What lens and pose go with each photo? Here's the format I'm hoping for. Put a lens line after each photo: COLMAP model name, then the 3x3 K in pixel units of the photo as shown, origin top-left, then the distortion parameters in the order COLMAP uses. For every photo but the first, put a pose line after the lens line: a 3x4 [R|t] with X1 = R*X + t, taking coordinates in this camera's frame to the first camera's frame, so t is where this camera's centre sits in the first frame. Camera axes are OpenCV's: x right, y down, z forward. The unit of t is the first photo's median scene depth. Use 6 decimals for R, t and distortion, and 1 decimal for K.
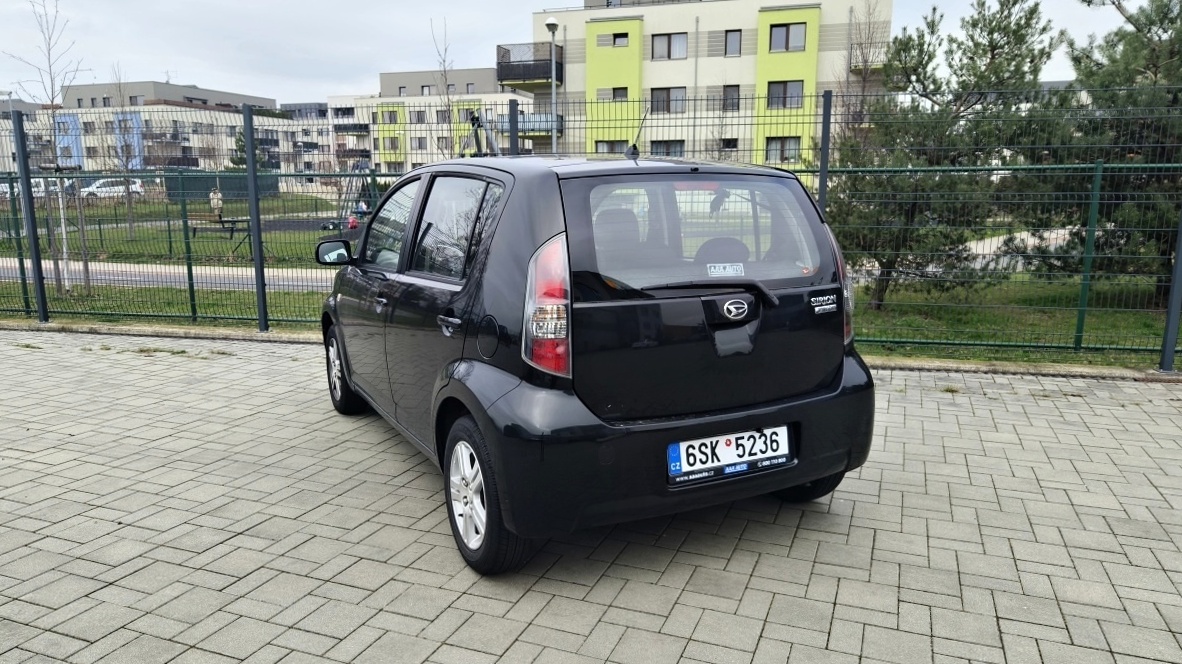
lens RADIAL K [[814.3, 0, 599.4], [0, 814.3, 365.5], [0, 0, 1]] dist [0.004962, -0.005783]
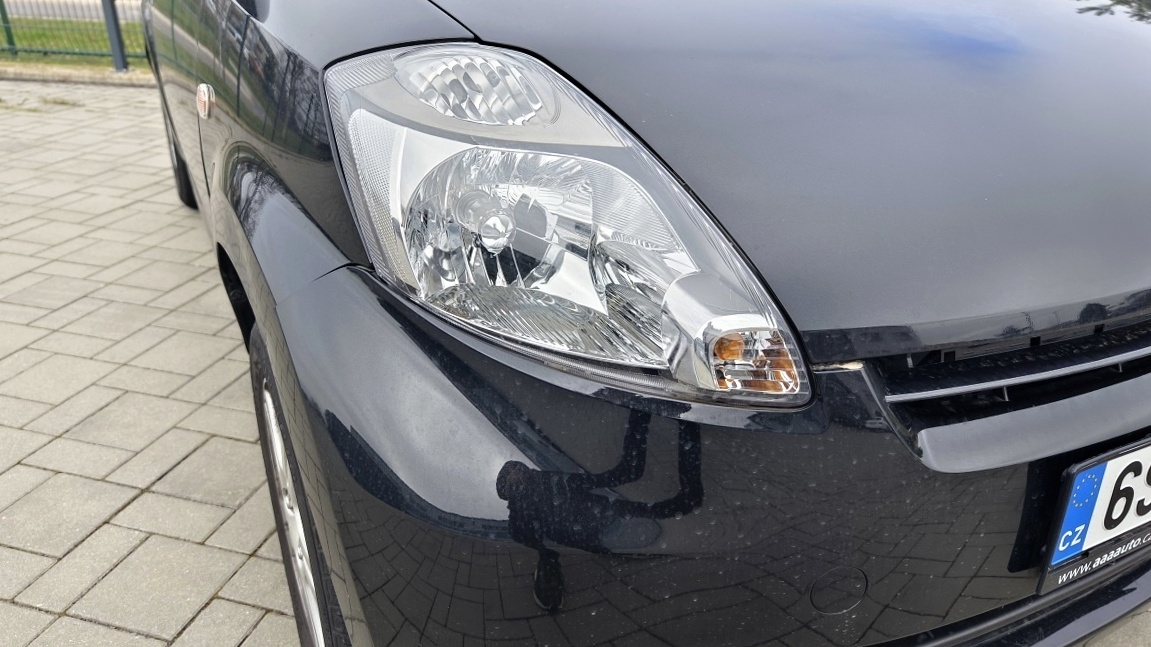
lens RADIAL K [[792.9, 0, 584.8], [0, 792.9, 333.0], [0, 0, 1]] dist [0.004962, -0.005783]
pose [[0.992316, -0.026453, 0.120872, -0.149828], [-0.005189, 0.967124, 0.254253, -0.000265], [-0.123624, -0.252927, 0.959555, 0.341752]]
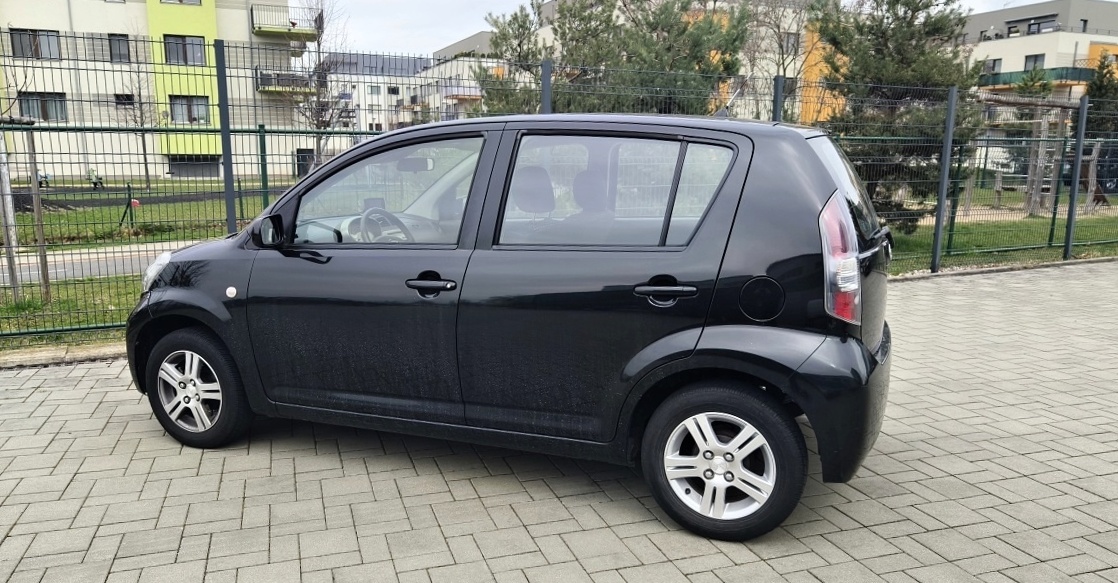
lens RADIAL K [[825.3, 0, 555.0], [0, 825.3, 288.7], [0, 0, 1]] dist [0.008962, -0.006517]
pose [[0.759986, -0.099351, 0.642301, -0.509373], [0.131250, 0.991347, -0.001957, -0.038476], [-0.636549, 0.085789, 0.766450, 0.200168]]
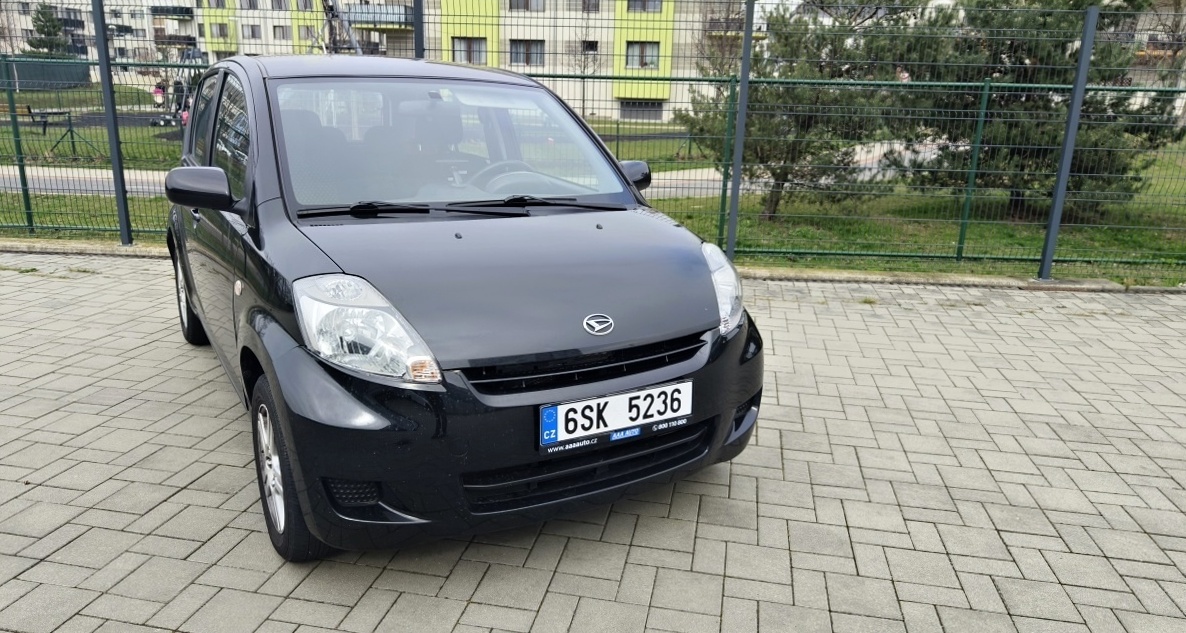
lens RADIAL K [[809.4, 0, 599.6], [0, 809.4, 337.4], [0, 0, 1]] dist [0.005571, -0.009123]
pose [[0.982750, -0.024968, 0.183245, -0.098440], [0.009787, 0.996477, 0.083288, -0.013816], [-0.184679, -0.080058, 0.979533, 0.050633]]
